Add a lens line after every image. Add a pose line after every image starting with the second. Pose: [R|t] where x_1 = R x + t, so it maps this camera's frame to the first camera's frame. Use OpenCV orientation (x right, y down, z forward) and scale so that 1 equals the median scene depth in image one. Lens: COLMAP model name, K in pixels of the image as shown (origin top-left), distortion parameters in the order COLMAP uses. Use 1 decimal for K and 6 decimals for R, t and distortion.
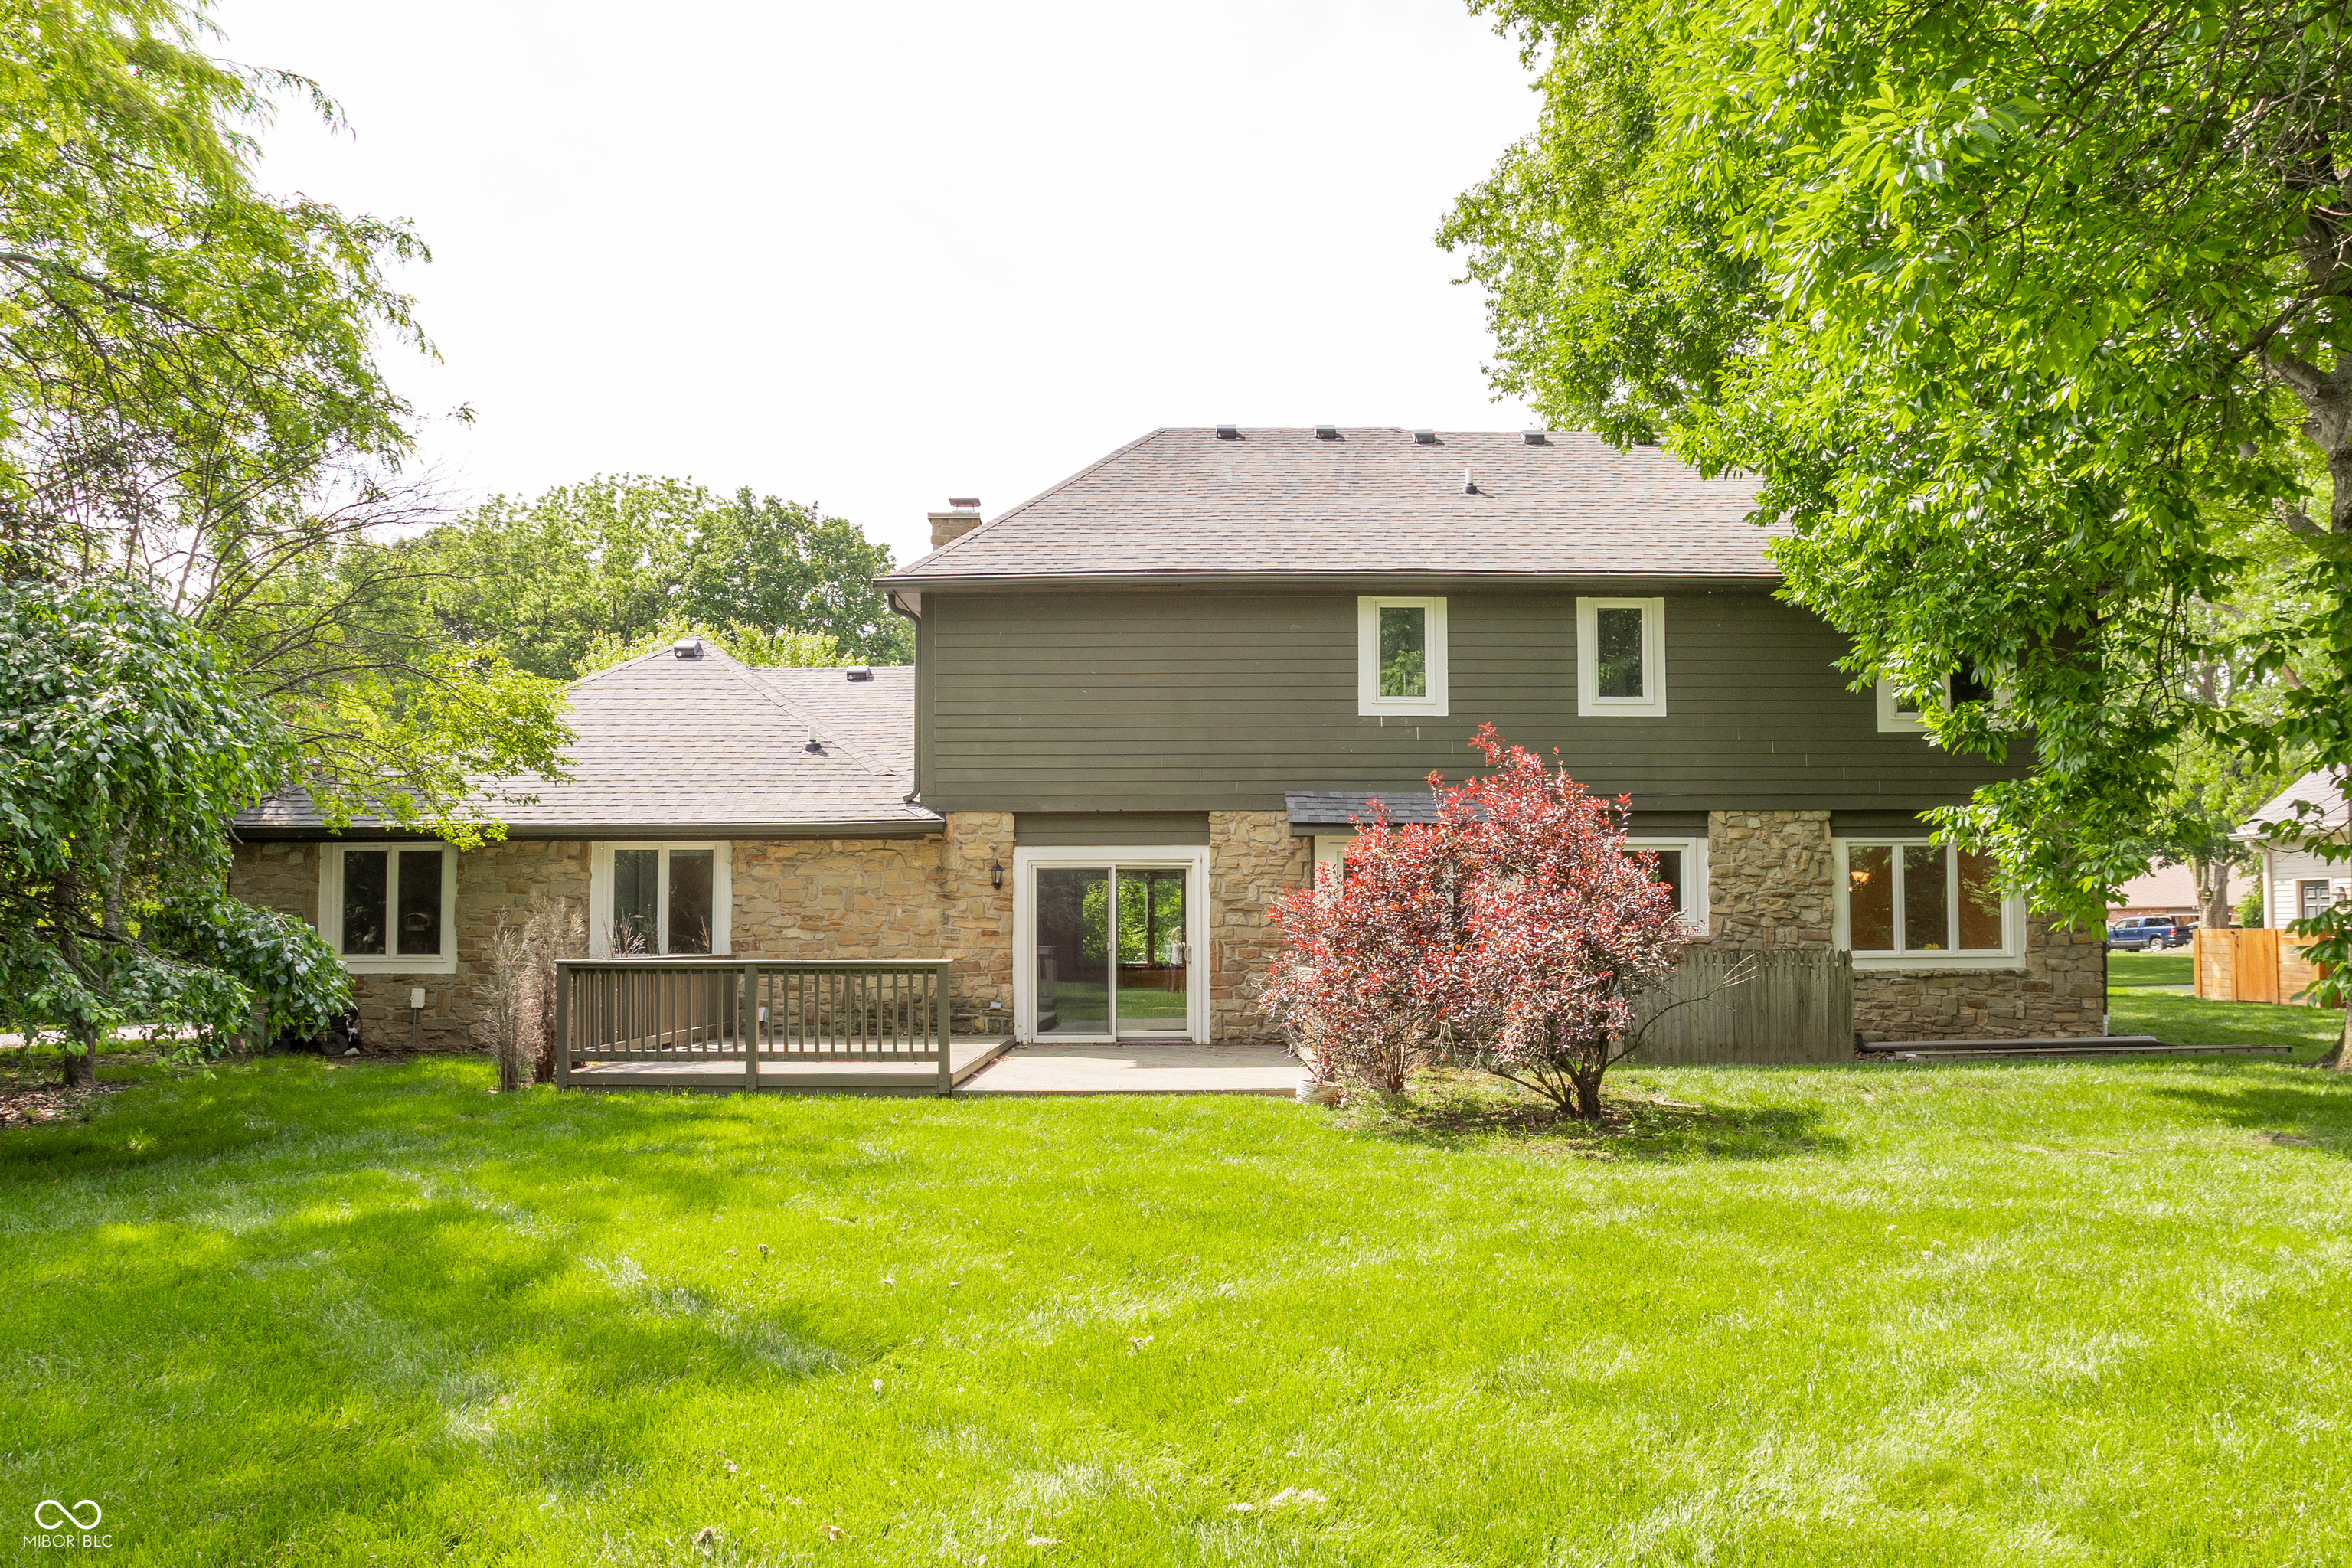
lens RADIAL K [[1181.0, 0, 1184.4], [0, 1181.0, 799.6], [0, 0, 1]] dist [-0.047274, 0.031817]
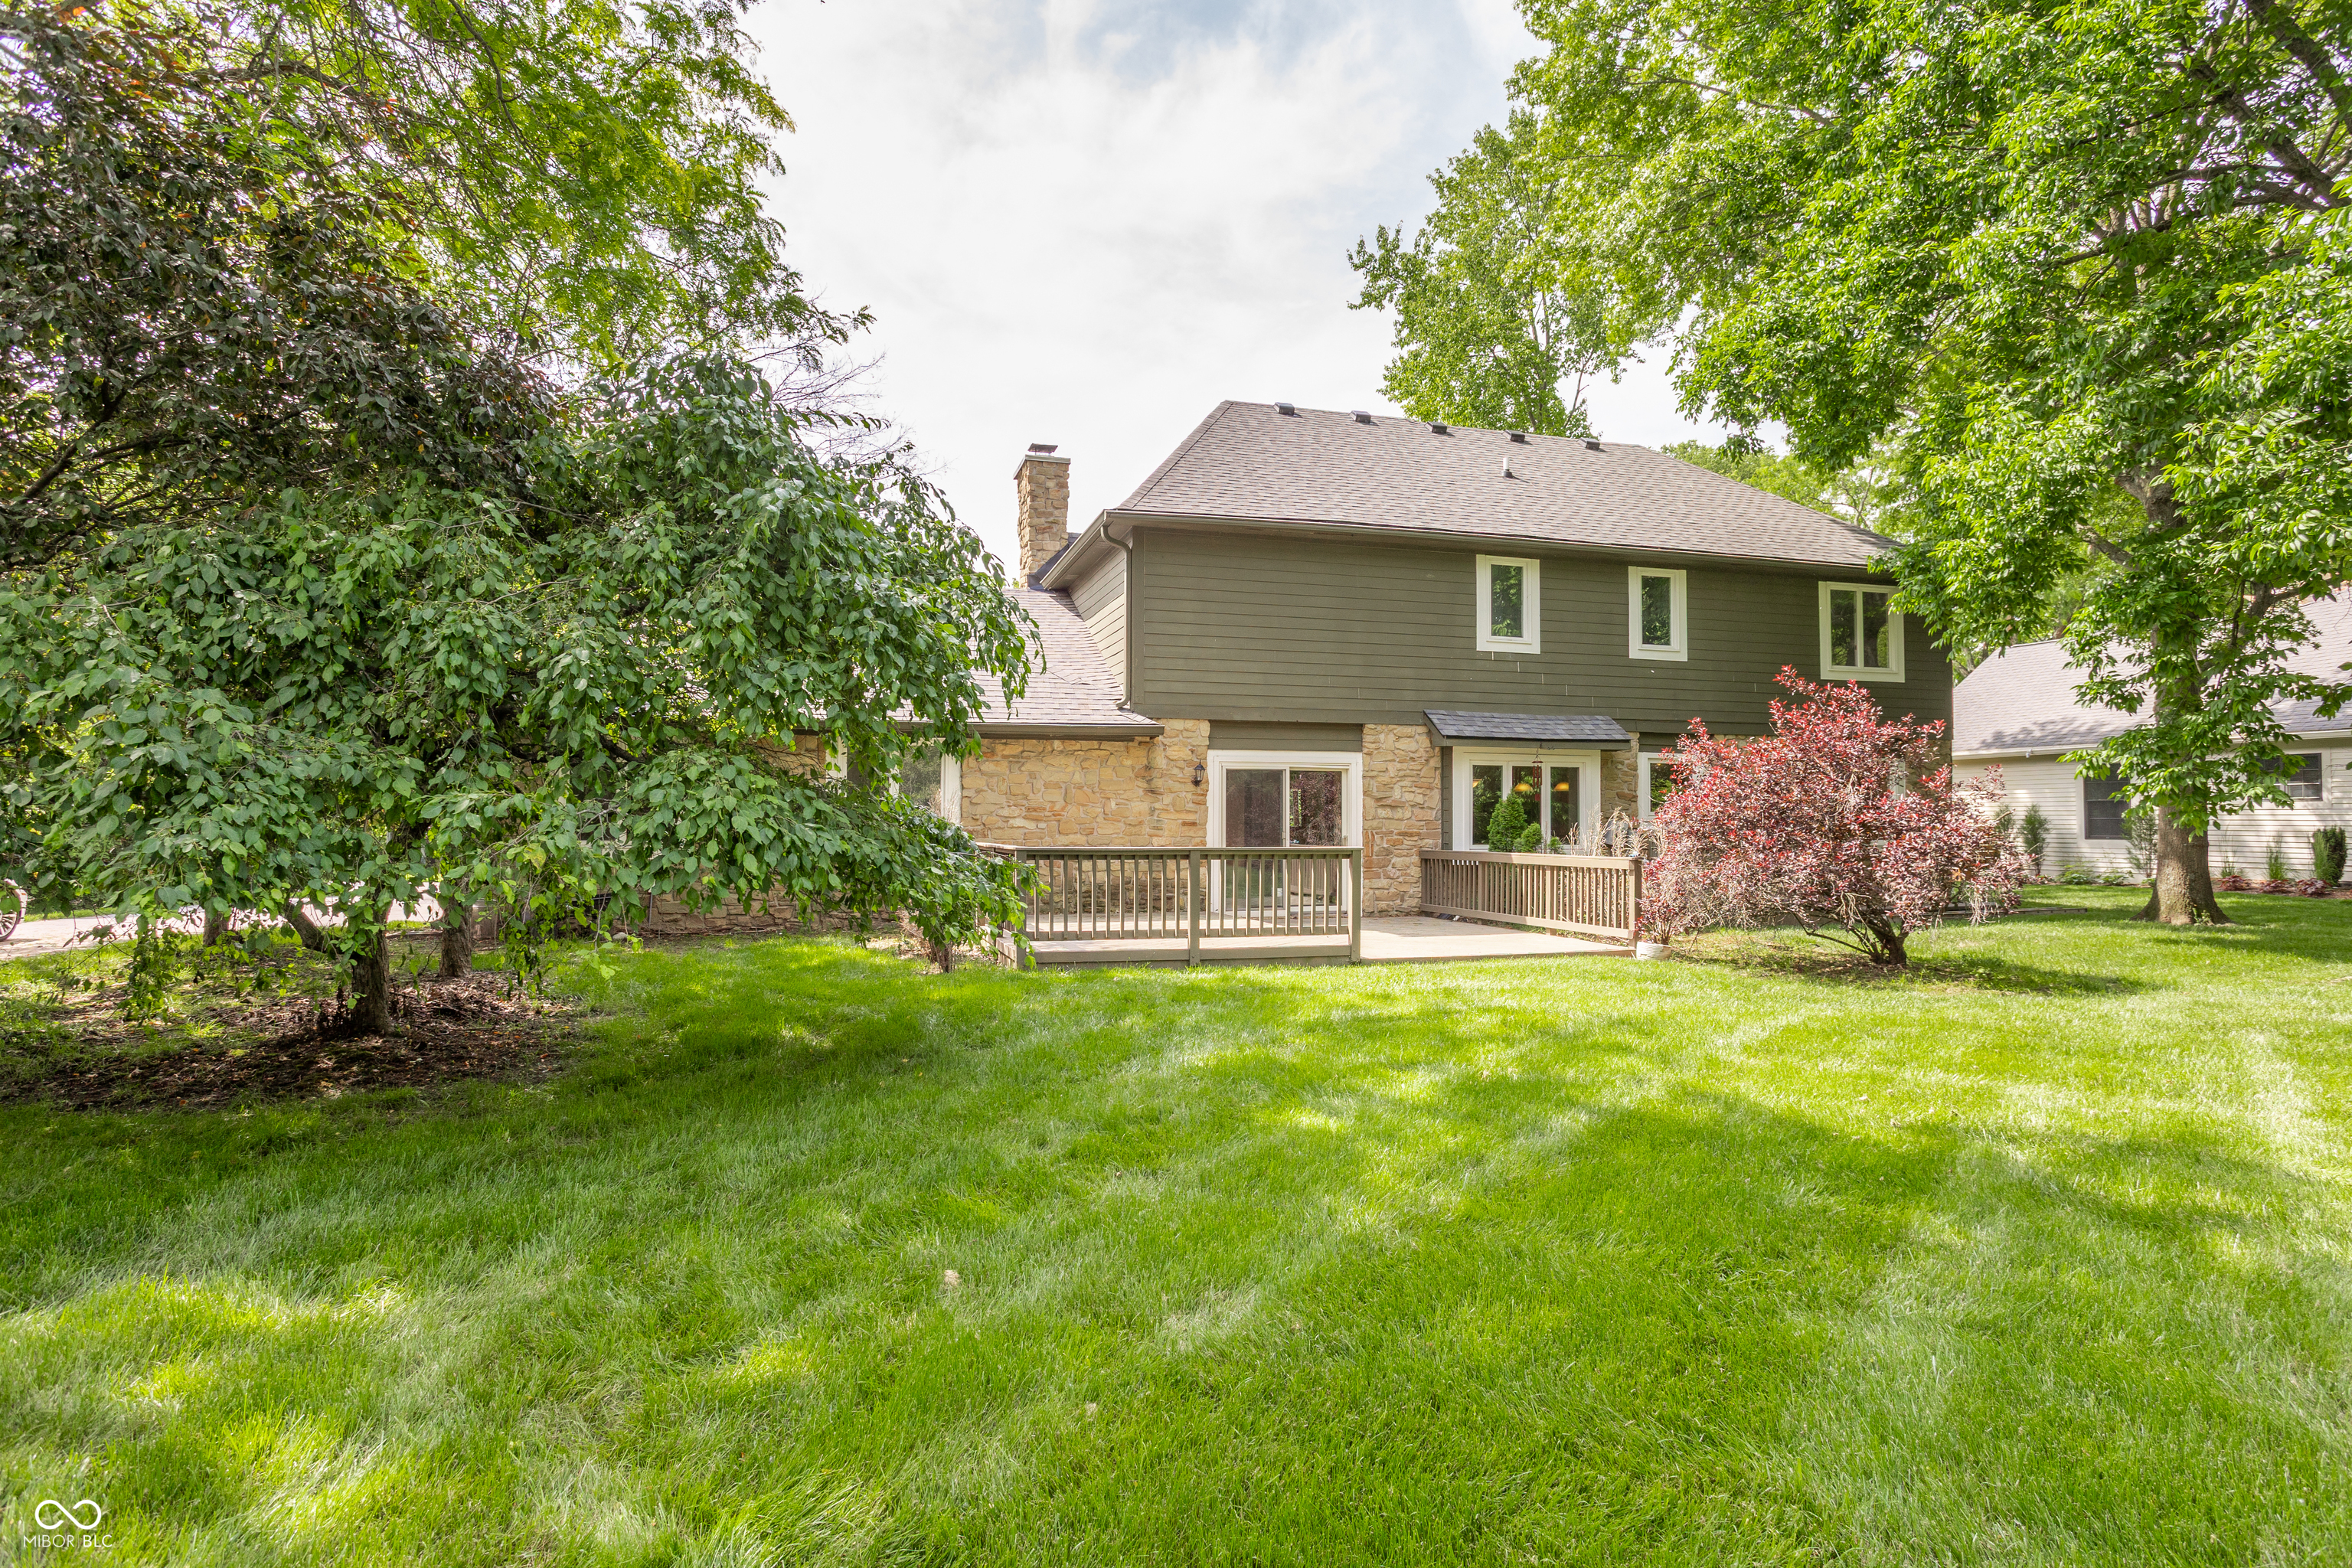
lens RADIAL K [[1034.1, 0, 1171.6], [0, 1034.1, 714.8], [0, 0, 1]] dist [0.002565, 0.000105]
pose [[0.971161, 0.030455, 0.236470, -0.424044], [-0.033612, 0.999391, 0.009333, -0.003045], [-0.236042, -0.017012, 0.971594, 0.014161]]
